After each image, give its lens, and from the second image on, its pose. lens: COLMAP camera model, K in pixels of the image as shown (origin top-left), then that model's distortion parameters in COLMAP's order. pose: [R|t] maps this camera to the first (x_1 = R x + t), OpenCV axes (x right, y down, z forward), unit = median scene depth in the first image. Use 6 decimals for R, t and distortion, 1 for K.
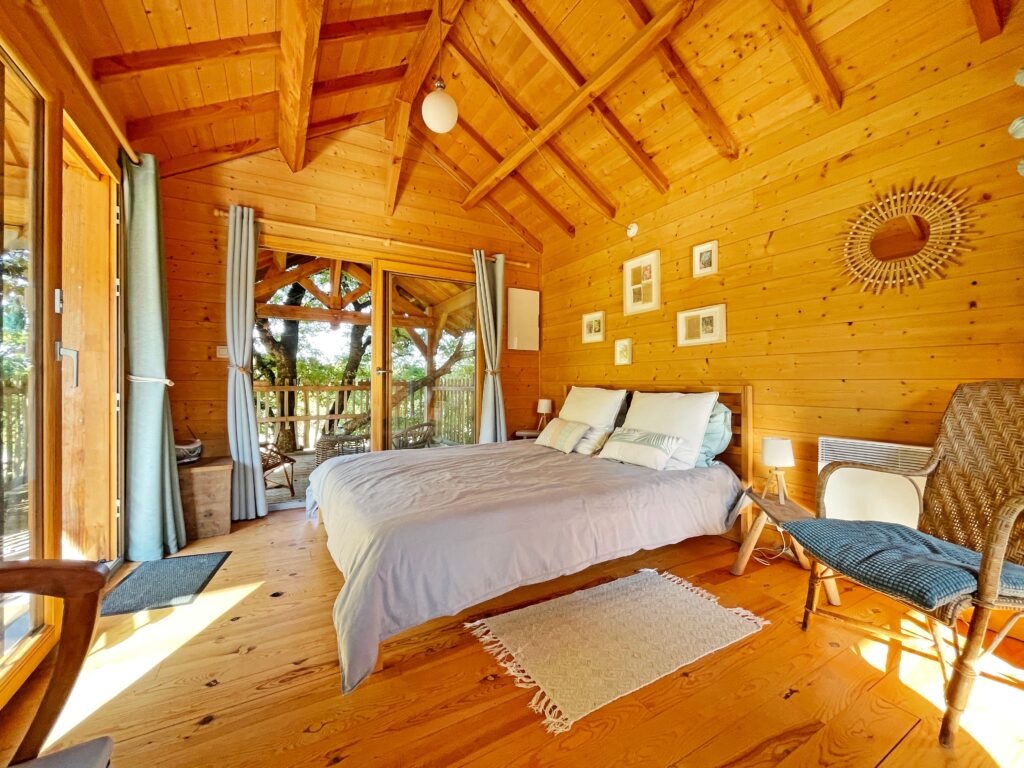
lens RADIAL K [[411.9, 0, 508.8], [0, 411.9, 379.4], [0, 0, 1]] dist [-0.000934, 0.000020]
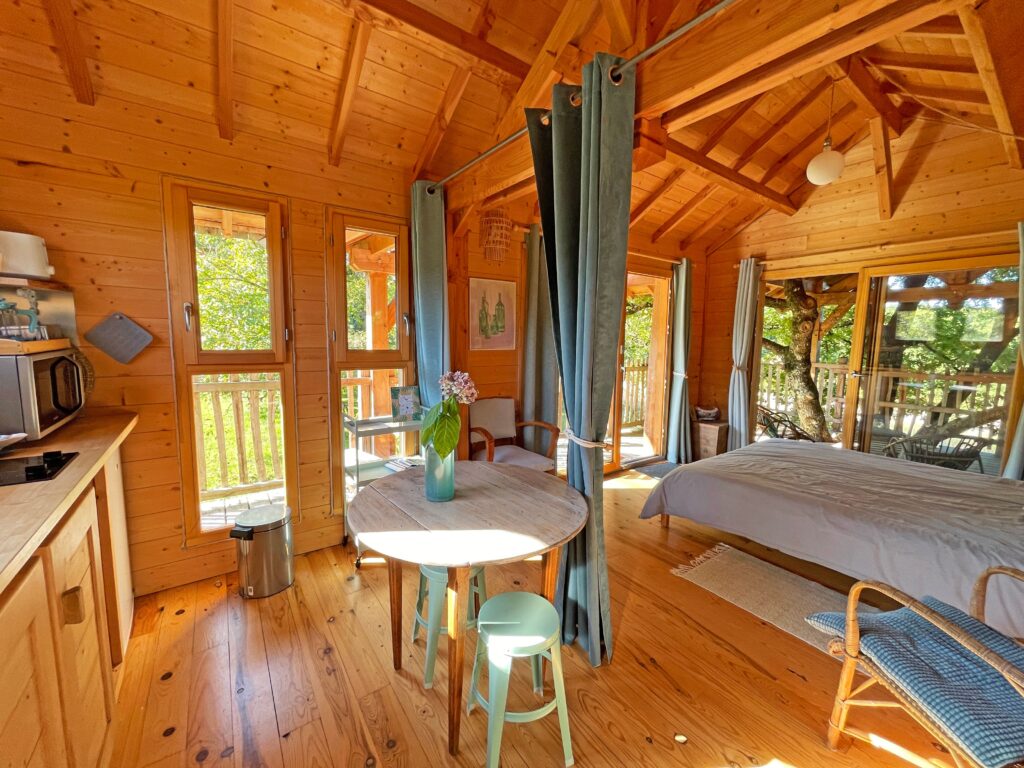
lens RADIAL K [[411.9, 0, 511.9], [0, 411.9, 382.9], [0, 0, 1]] dist [-0.000934, 0.000020]
pose [[0.113671, 0.110140, -0.987395, 1.003373], [-0.004991, 0.993887, 0.110289, -0.172259], [0.993506, -0.007609, 0.113526, -0.028618]]
